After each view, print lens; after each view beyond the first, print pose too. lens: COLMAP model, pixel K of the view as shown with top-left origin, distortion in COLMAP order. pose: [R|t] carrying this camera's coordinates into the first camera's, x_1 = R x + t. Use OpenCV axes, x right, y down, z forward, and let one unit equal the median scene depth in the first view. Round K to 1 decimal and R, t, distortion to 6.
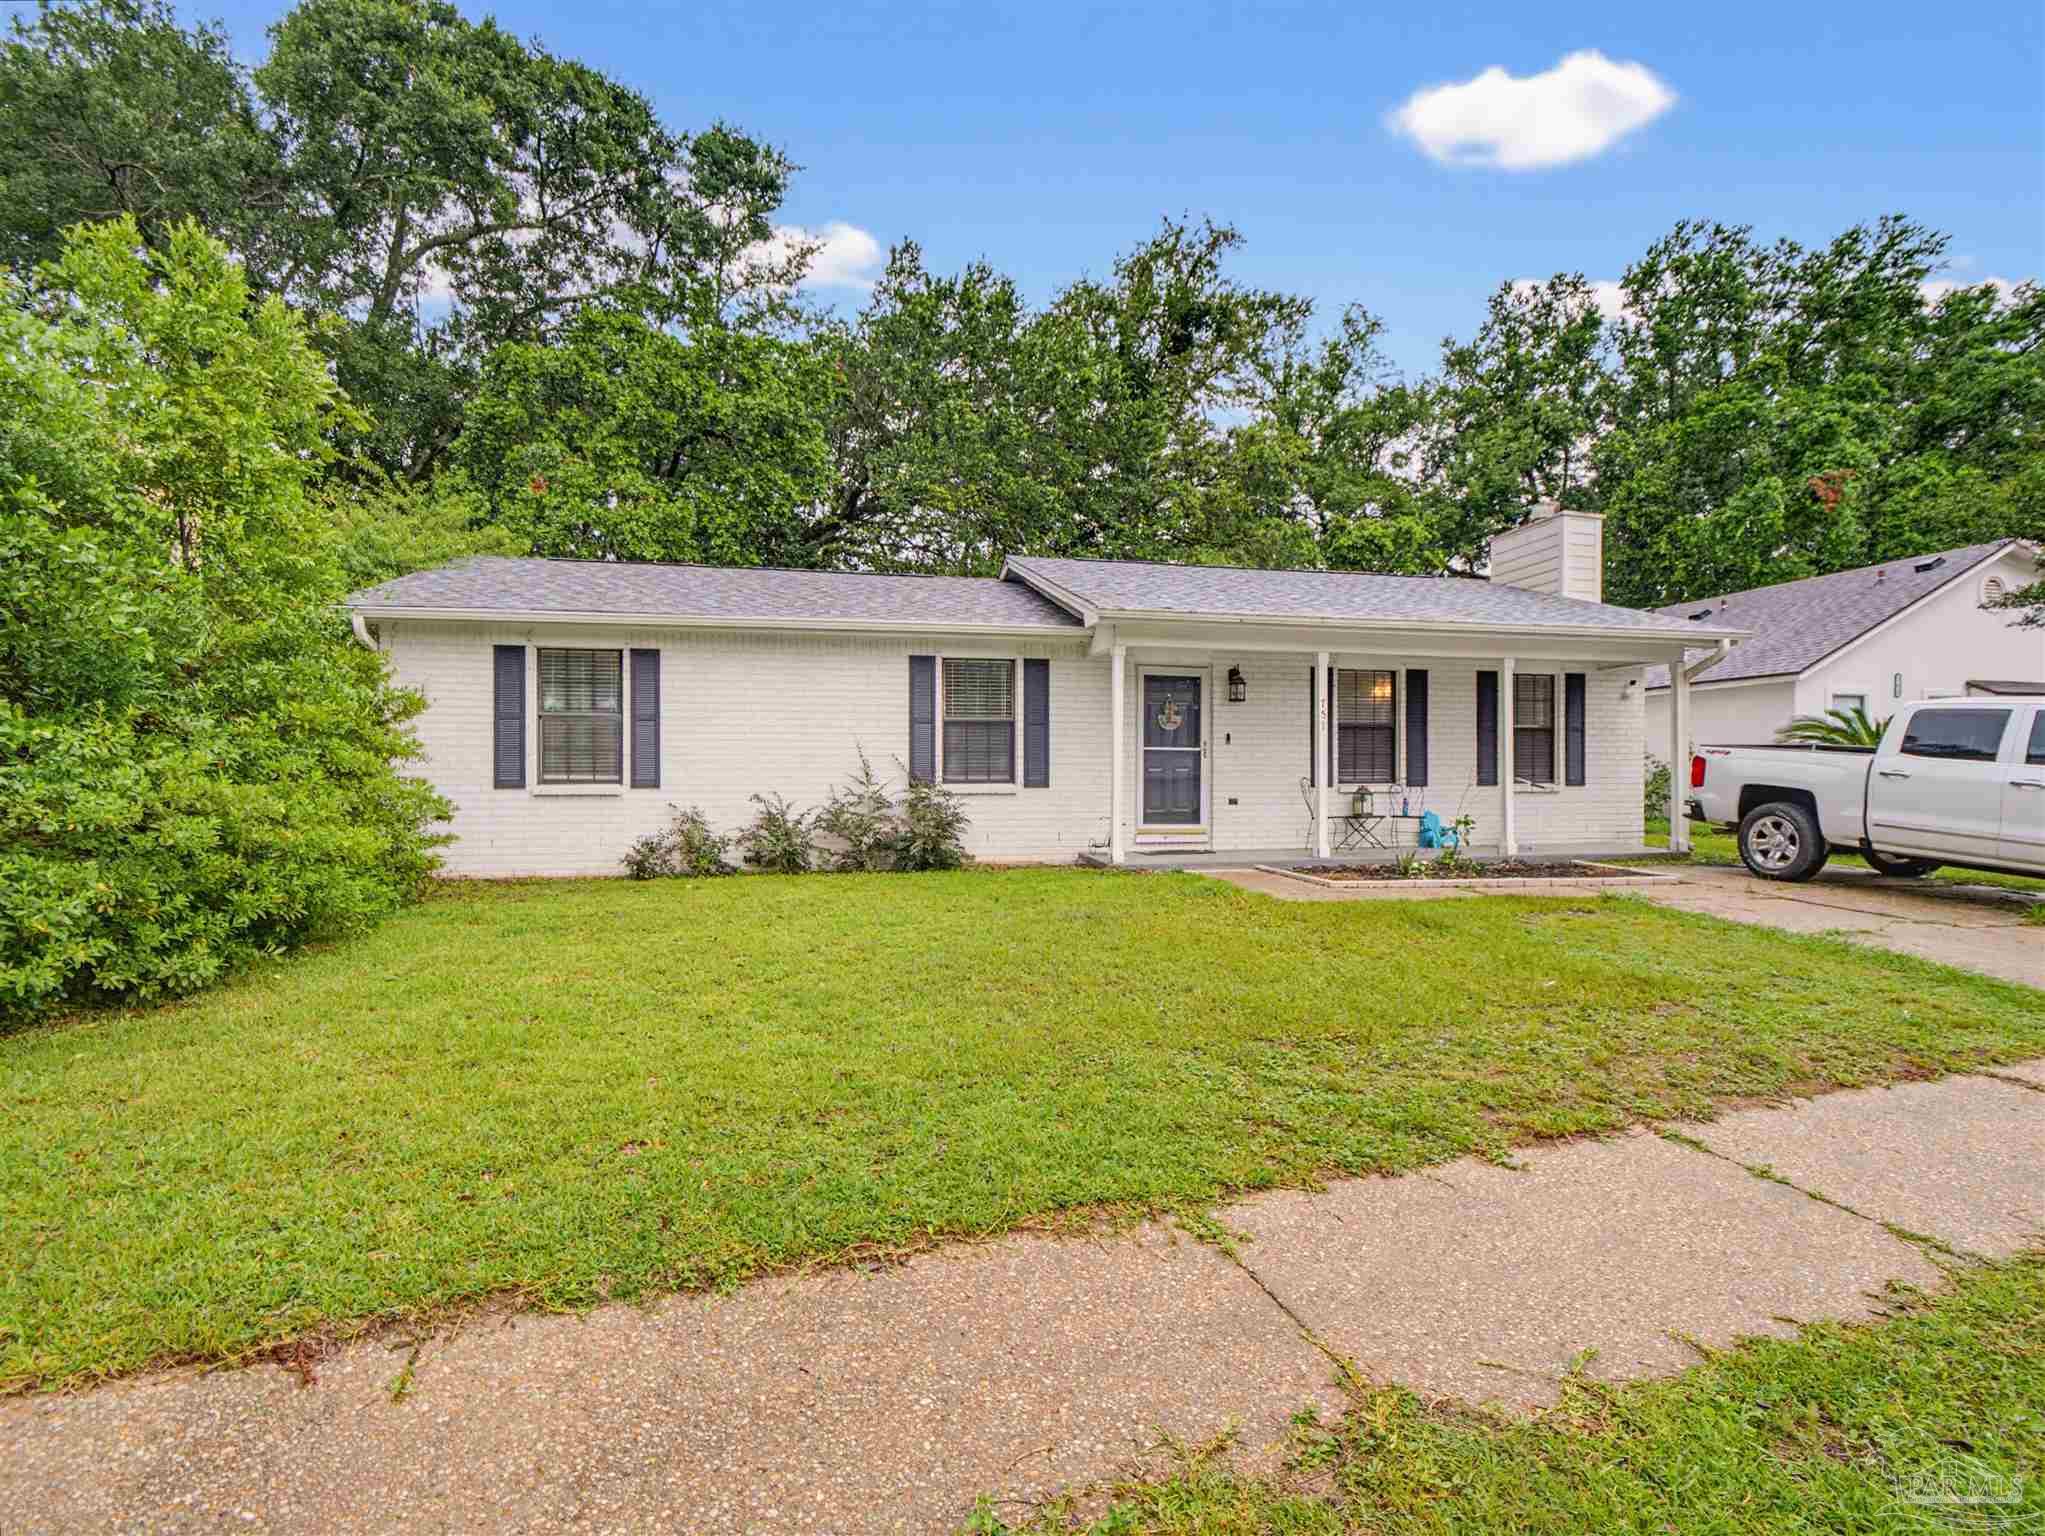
lens RADIAL K [[980.8, 0, 1017.0], [0, 980.8, 769.7], [0, 0, 1]] dist [-0.000713, -0.000434]
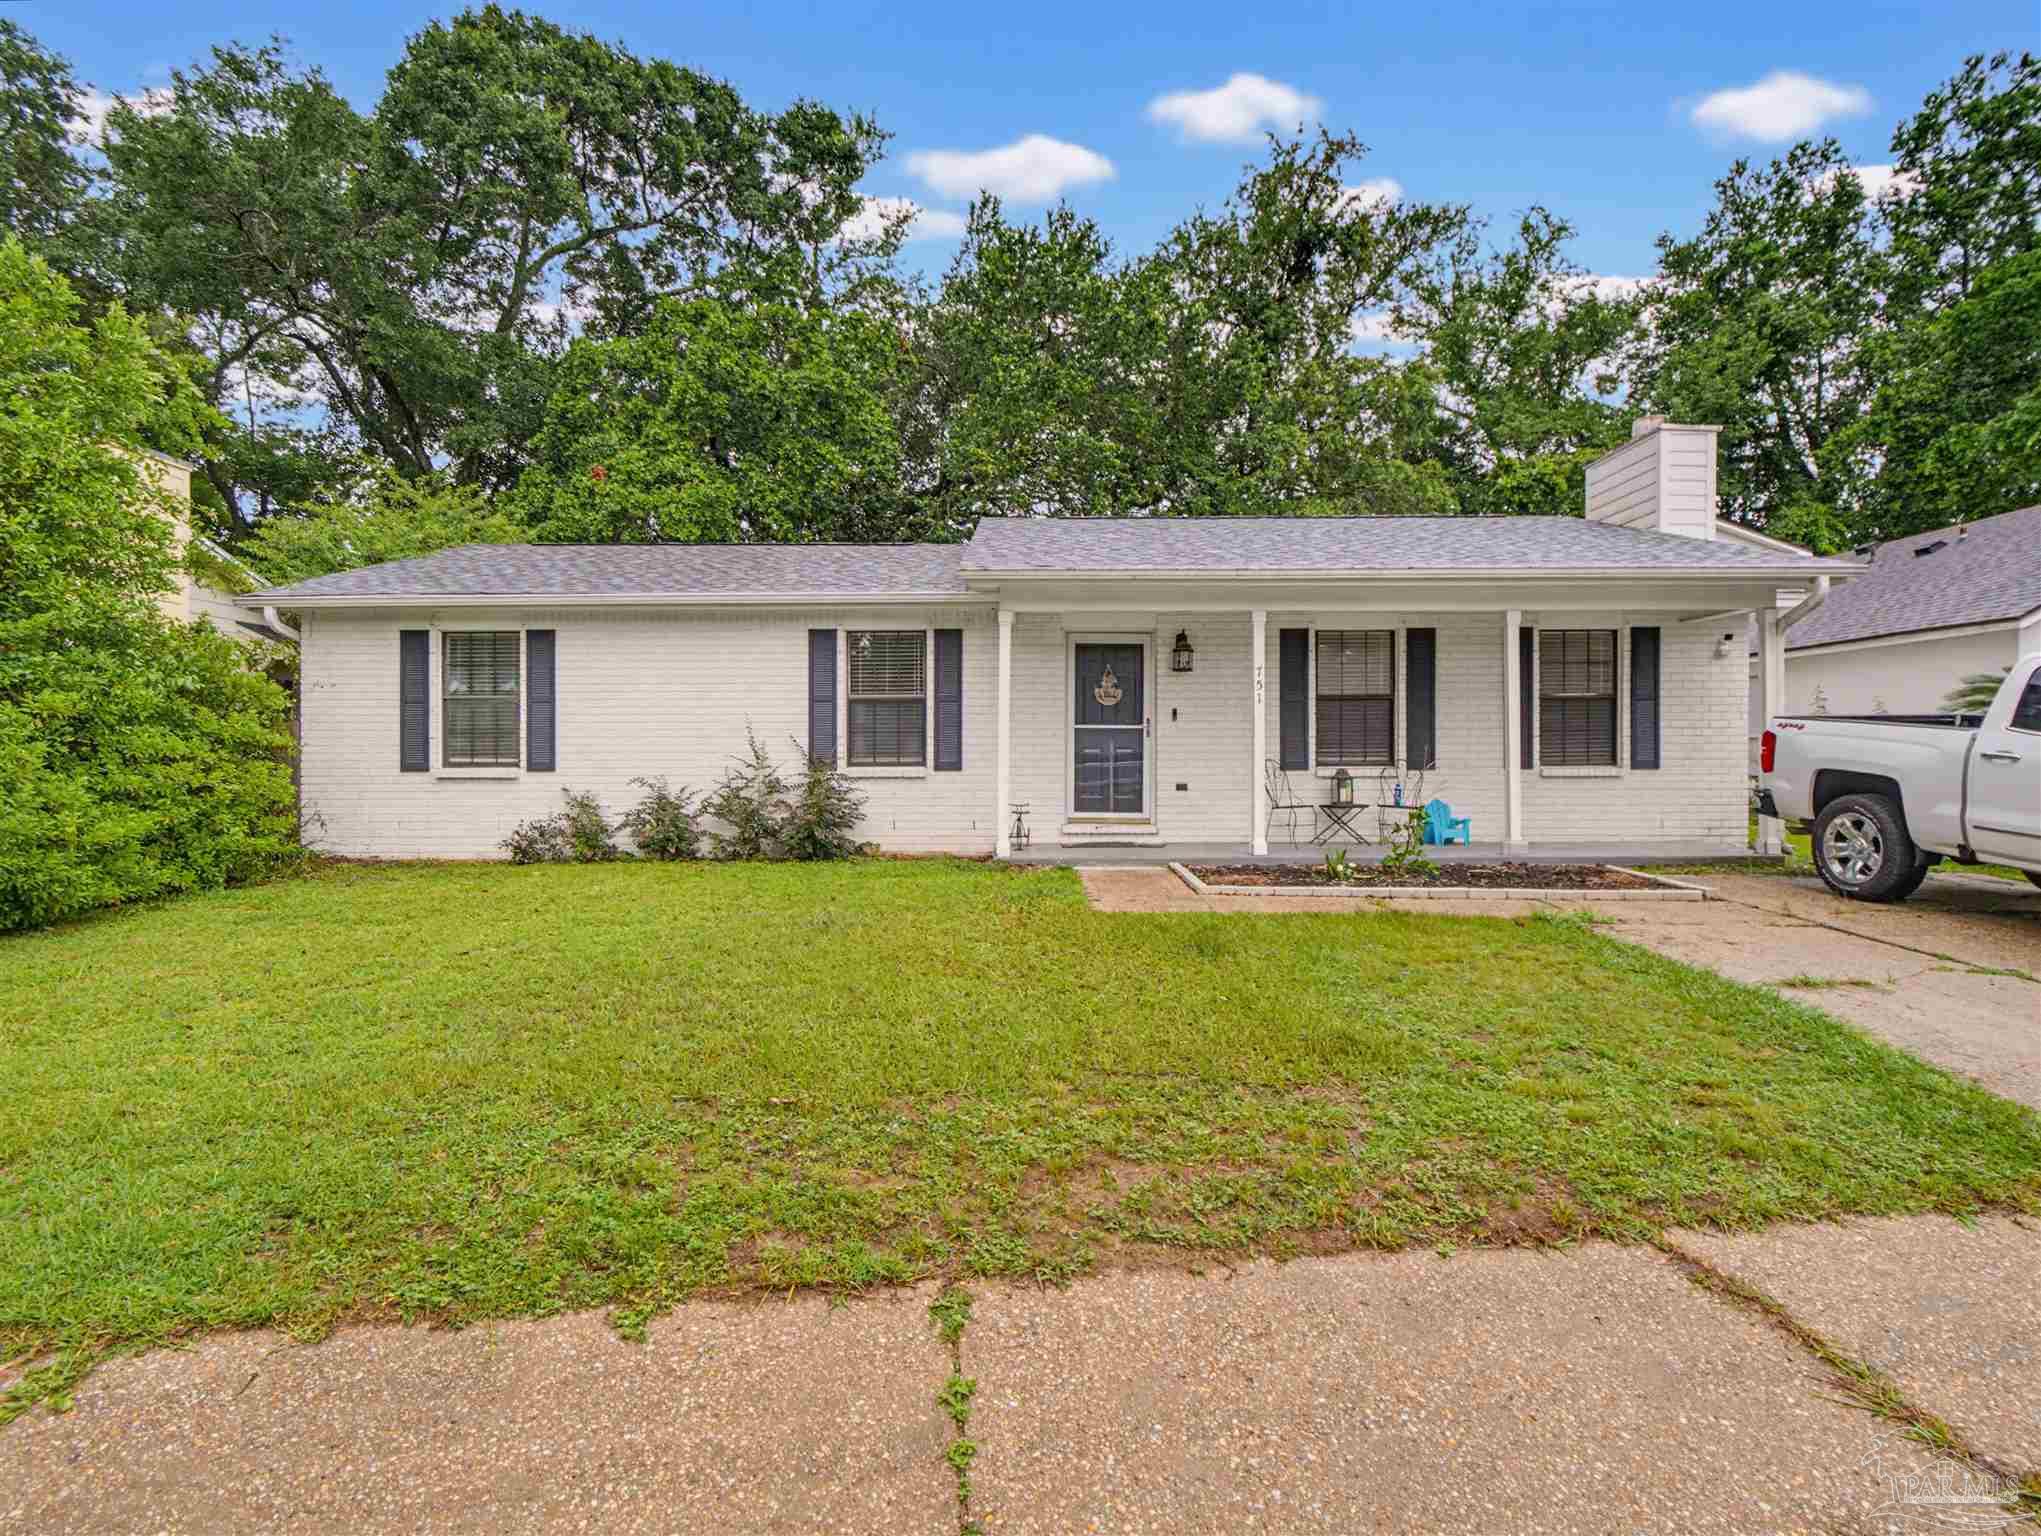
lens RADIAL K [[1002.8, 0, 1018.3], [0, 1002.8, 751.3], [0, 0, 1]] dist [-0.004025, -0.002320]
pose [[0.975792, -0.002397, -0.218688, 0.267848], [0.003714, 0.999977, 0.005611, -0.004451], [0.218670, -0.006287, 0.975779, 0.103968]]
